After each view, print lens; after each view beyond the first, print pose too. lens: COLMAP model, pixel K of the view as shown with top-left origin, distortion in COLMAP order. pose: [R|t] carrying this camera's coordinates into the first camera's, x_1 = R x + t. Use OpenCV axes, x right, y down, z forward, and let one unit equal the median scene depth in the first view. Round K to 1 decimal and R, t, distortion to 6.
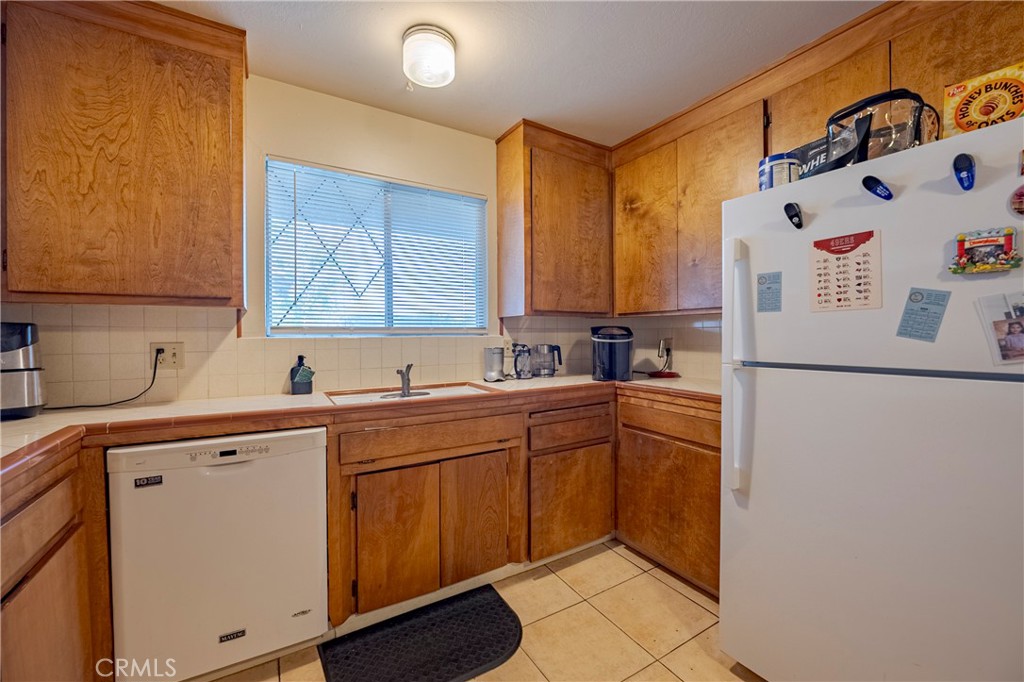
lens RADIAL K [[406.7, 0, 512.0], [0, 406.7, 341.0], [0, 0, 1]] dist [-0.014808, 0.000121]
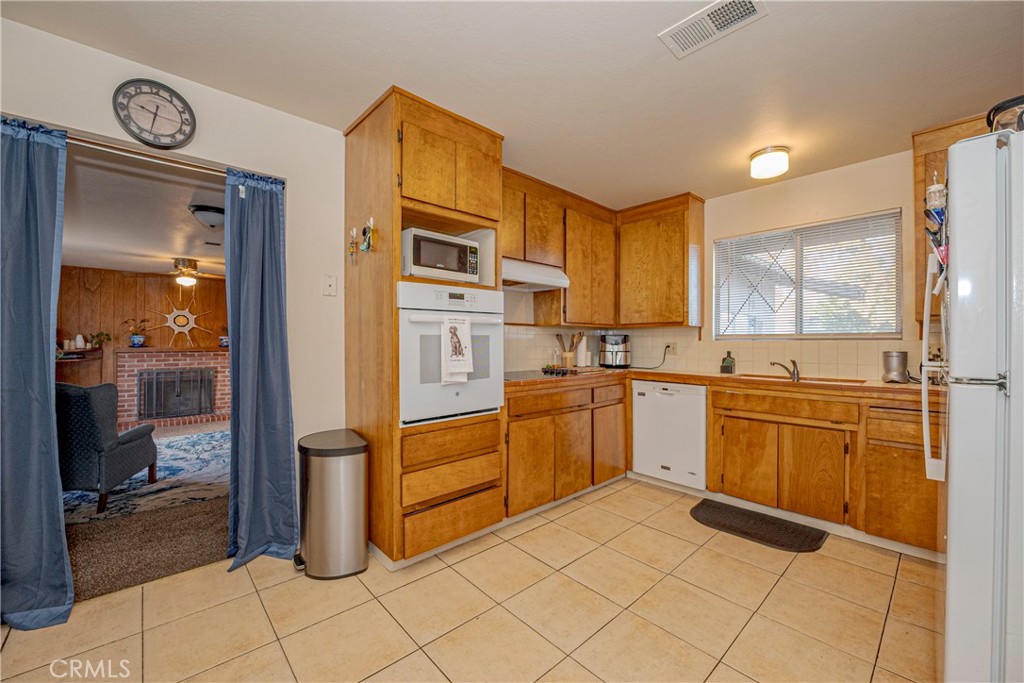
lens RADIAL K [[406.7, 0, 512.0], [0, 406.7, 341.5], [0, 0, 1]] dist [-0.014808, 0.000121]
pose [[0.199730, 0.006659, -0.979828, 0.995140], [-0.012716, 0.999910, 0.004203, -0.000815], [0.979769, 0.011620, 0.199796, -0.249705]]
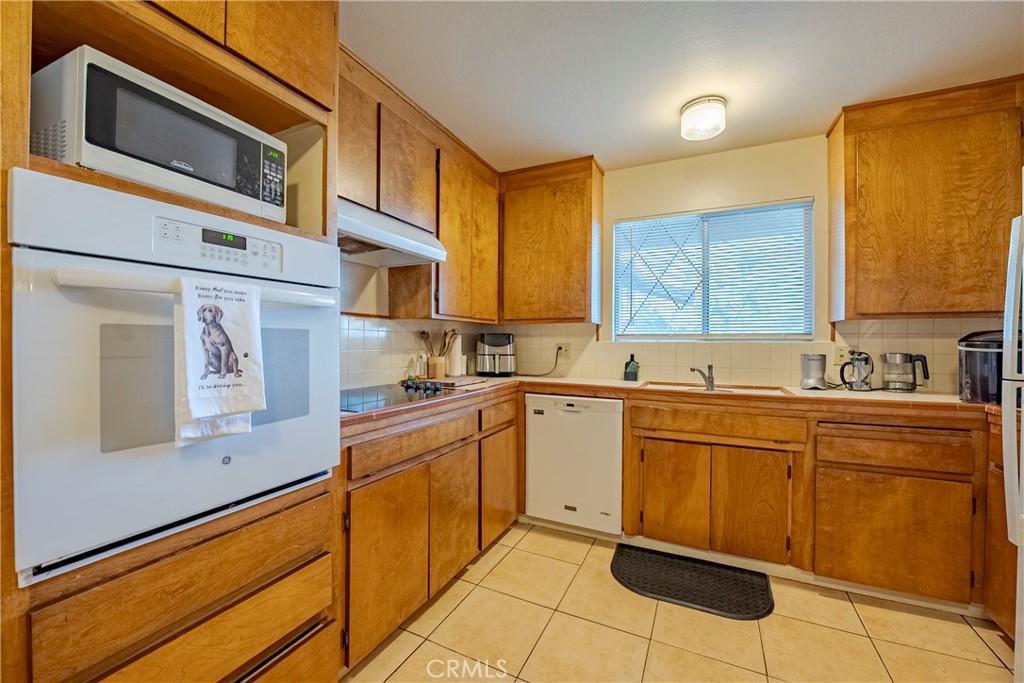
lens RADIAL K [[406.7, 0, 512.0], [0, 406.7, 341.5], [0, 0, 1]] dist [-0.014808, 0.000121]
pose [[0.546855, 0.008264, -0.837187, 0.460529], [-0.017217, 0.999851, -0.001377, 0.000287], [0.837050, 0.015167, 0.546916, -0.149739]]
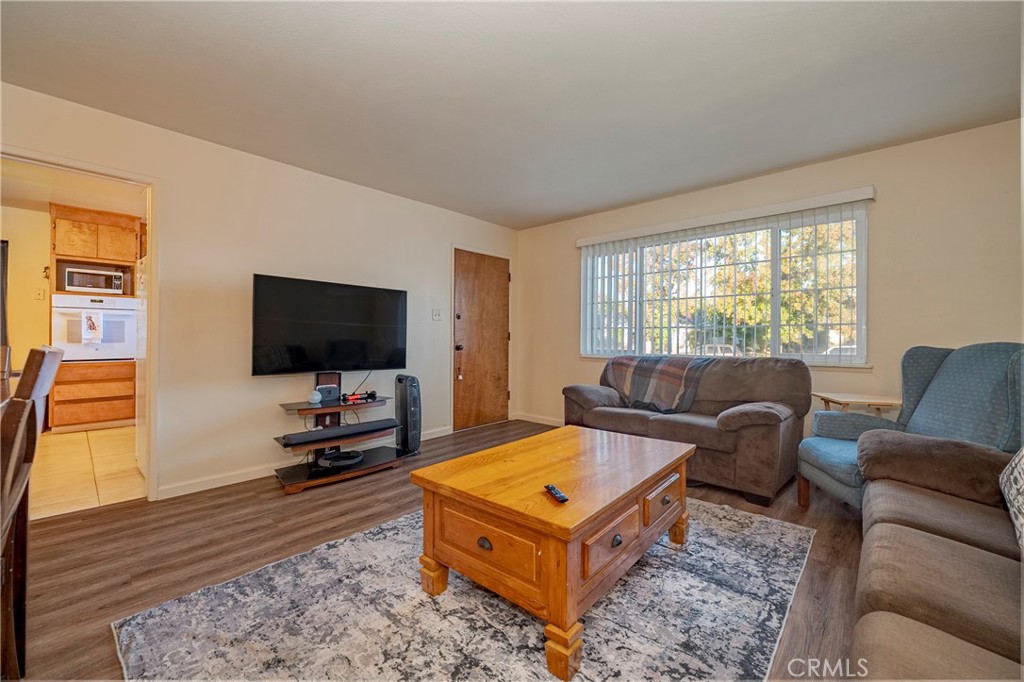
lens RADIAL K [[406.7, 0, 512.0], [0, 406.7, 341.0], [0, 0, 1]] dist [-0.014808, 0.000121]
pose [[0.324018, 0.010074, -0.945997, 2.775630], [-0.015818, 0.999861, 0.005230, 0.057212], [0.945919, 0.013269, 0.324132, 1.332796]]
